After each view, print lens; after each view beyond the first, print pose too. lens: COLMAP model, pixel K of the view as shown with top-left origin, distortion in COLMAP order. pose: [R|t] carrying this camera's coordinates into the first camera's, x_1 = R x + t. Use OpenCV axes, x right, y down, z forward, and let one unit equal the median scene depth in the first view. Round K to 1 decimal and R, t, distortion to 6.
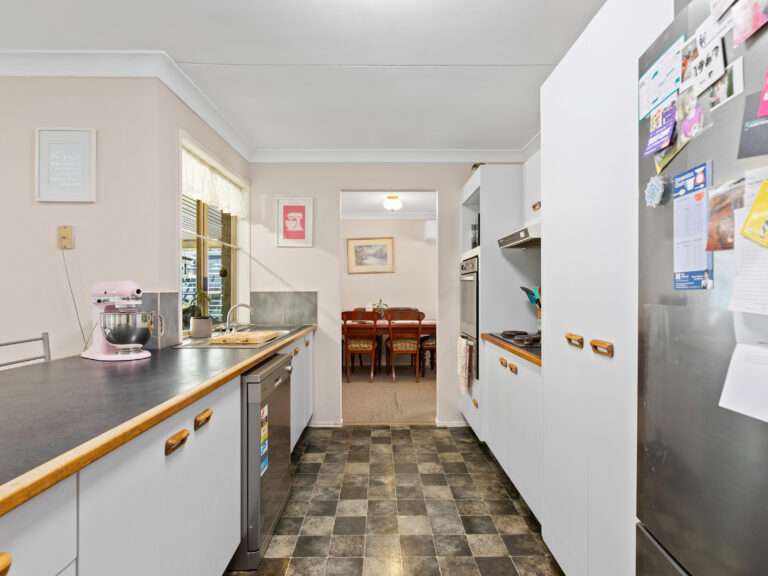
lens RADIAL K [[390.3, 0, 383.9], [0, 390.3, 288.7], [0, 0, 1]] dist [0.001542, -0.000319]
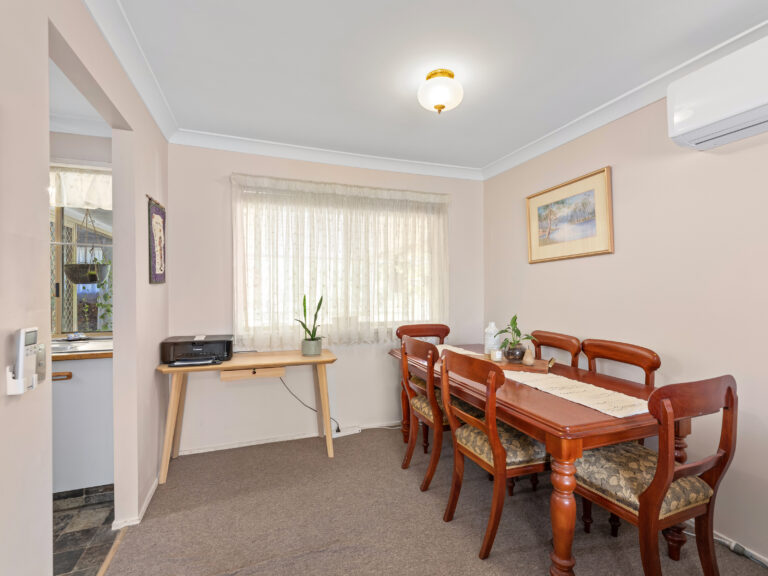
lens RADIAL K [[353.9, 0, 382.5], [0, 353.9, 286.1], [0, 0, 1]] dist [-0.001469, -0.000046]
pose [[0.352536, 0.000799, -0.935798, 0.286673], [-0.002986, 0.999996, -0.000271, -0.006298], [0.935793, 0.002889, 0.352537, 0.648080]]
